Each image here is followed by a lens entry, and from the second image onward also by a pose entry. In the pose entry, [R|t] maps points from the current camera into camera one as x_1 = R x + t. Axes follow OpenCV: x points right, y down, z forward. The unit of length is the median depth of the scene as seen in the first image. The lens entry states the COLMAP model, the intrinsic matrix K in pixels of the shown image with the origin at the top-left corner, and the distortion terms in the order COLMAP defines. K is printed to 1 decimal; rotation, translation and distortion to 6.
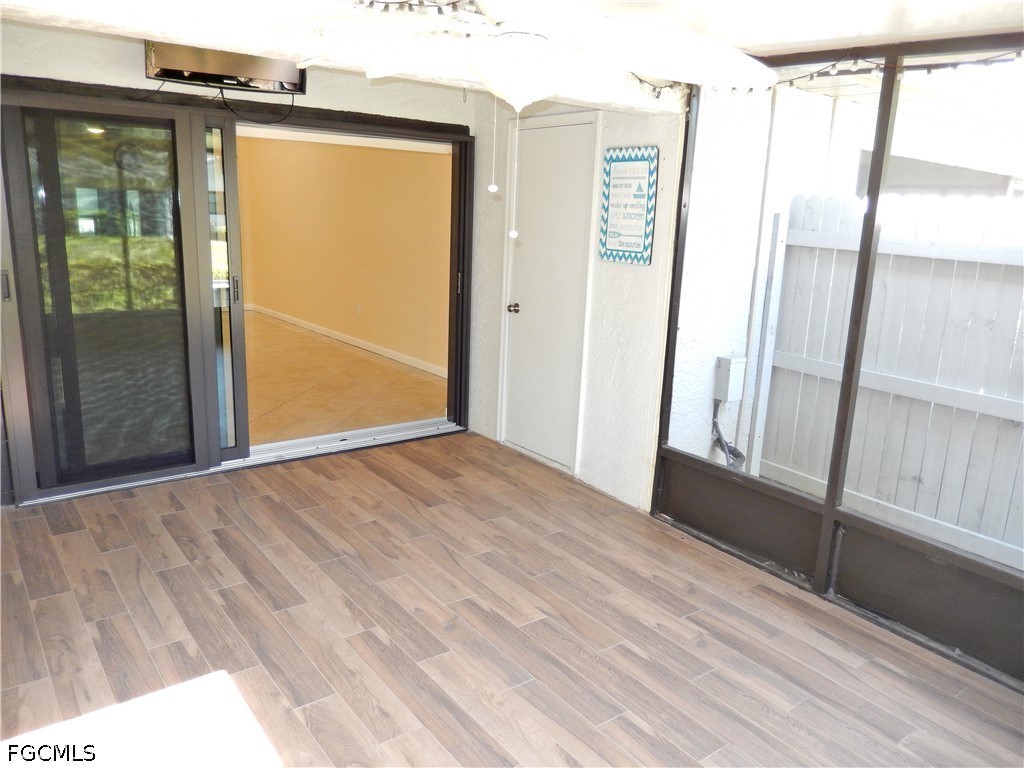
lens RADIAL K [[775.8, 0, 510.6], [0, 775.8, 387.8], [0, 0, 1]] dist [0.011382, -0.020028]
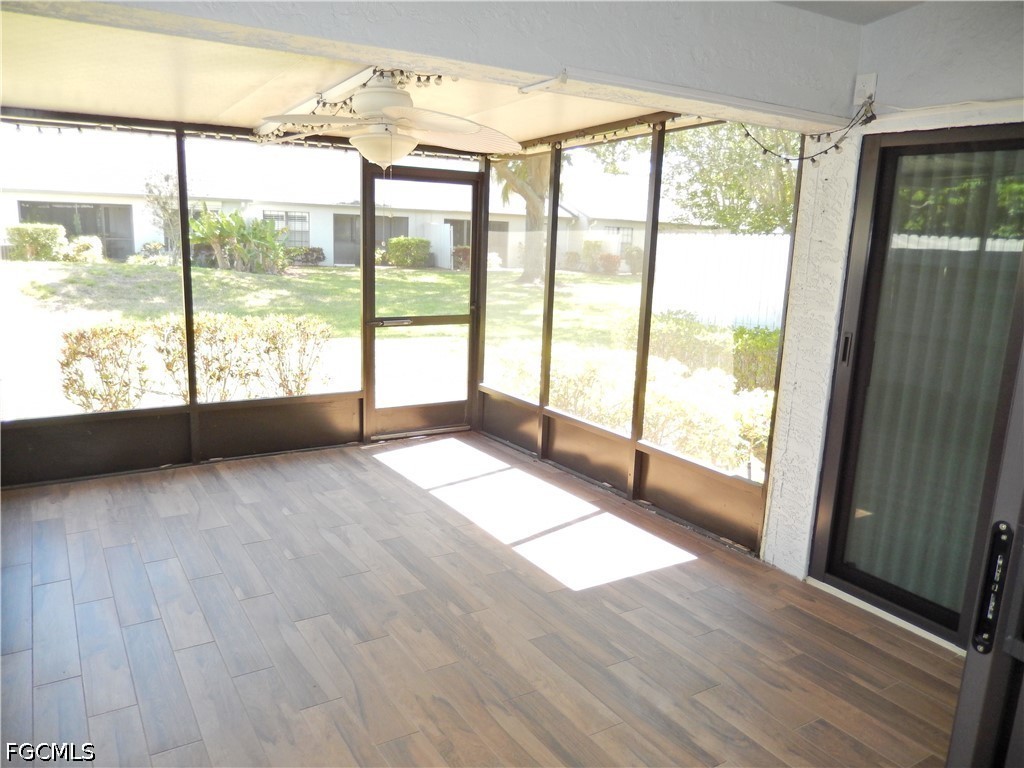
lens RADIAL K [[775.8, 0, 511.9], [0, 775.8, 386.8], [0, 0, 1]] dist [0.011382, -0.020028]
pose [[-0.992971, -0.090346, 0.076461, -0.276312], [-0.051495, 0.911436, 0.408207, -0.400588], [-0.106569, 0.401401, -0.909682, 1.706571]]
